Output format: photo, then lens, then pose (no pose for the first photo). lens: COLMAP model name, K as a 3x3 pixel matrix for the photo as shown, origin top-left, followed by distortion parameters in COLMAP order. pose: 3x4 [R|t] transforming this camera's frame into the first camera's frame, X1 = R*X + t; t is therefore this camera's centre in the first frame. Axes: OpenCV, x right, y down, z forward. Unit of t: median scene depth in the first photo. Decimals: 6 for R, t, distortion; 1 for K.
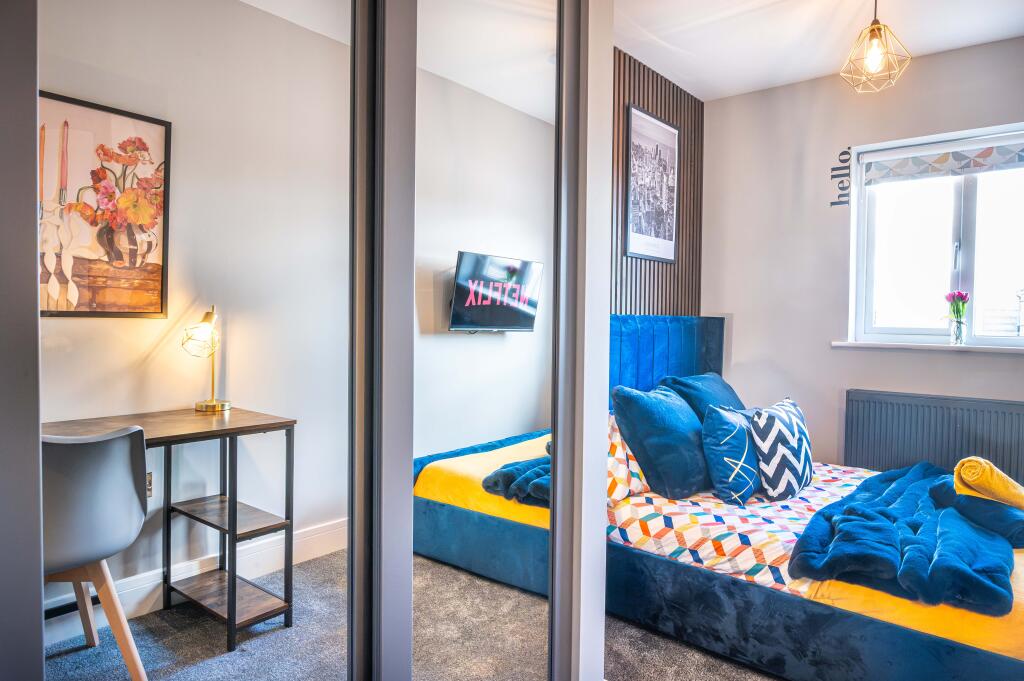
lens RADIAL K [[621.8, 0, 512.3], [0, 621.8, 330.7], [0, 0, 1]] dist [-0.005948, -0.003320]
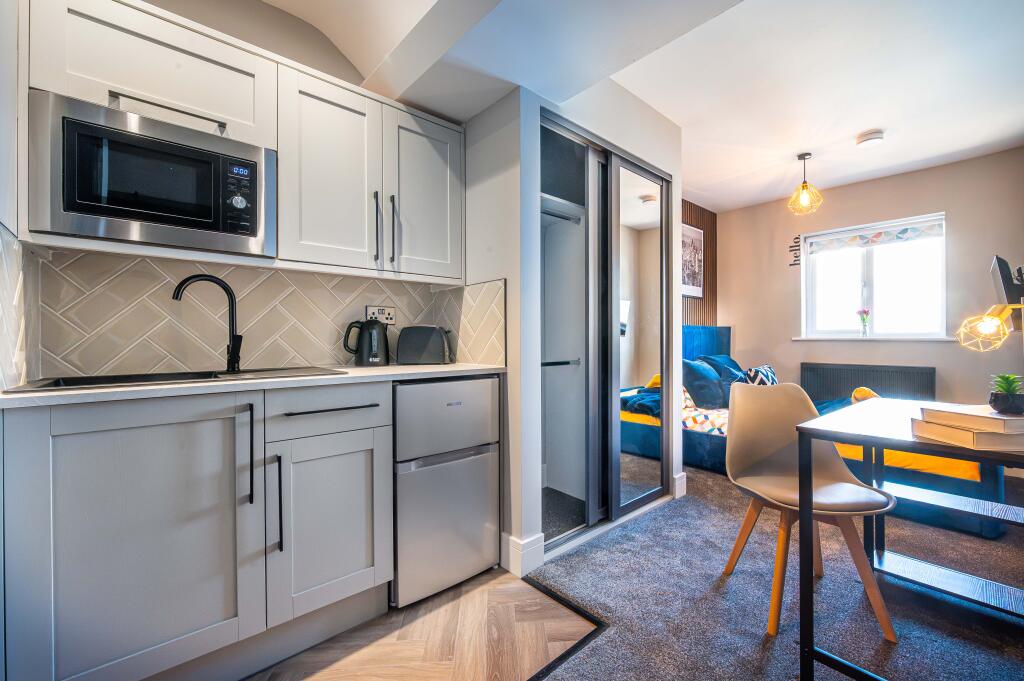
lens RADIAL K [[406.2, 0, 517.3], [0, 406.2, 339.0], [0, 0, 1]] dist [-0.001900, -0.000206]
pose [[0.988283, -0.015497, -0.151844, -0.162735], [0.012286, 0.999681, -0.022062, 0.050598], [0.152138, 0.019938, 0.988158, -0.455252]]
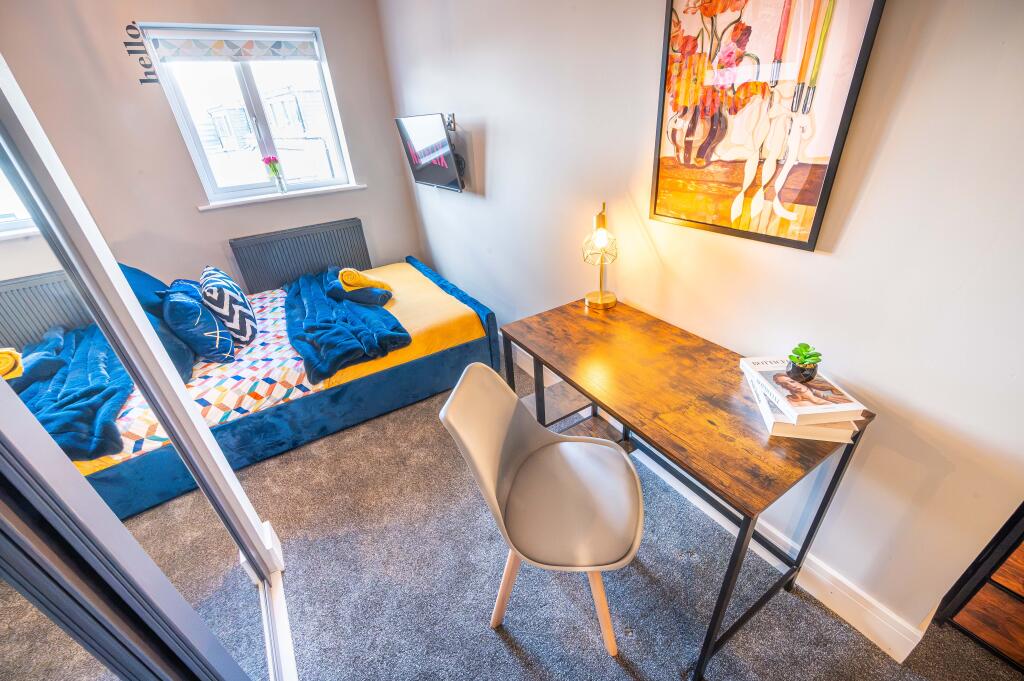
lens RADIAL K [[406.2, 0, 514.2], [0, 406.2, 339.4], [0, 0, 1]] dist [-0.001900, -0.000206]
pose [[0.290176, -0.497129, 0.817717, -0.155484], [0.087381, 0.864677, 0.494670, -0.137795], [-0.952976, -0.072088, 0.294348, 0.147426]]
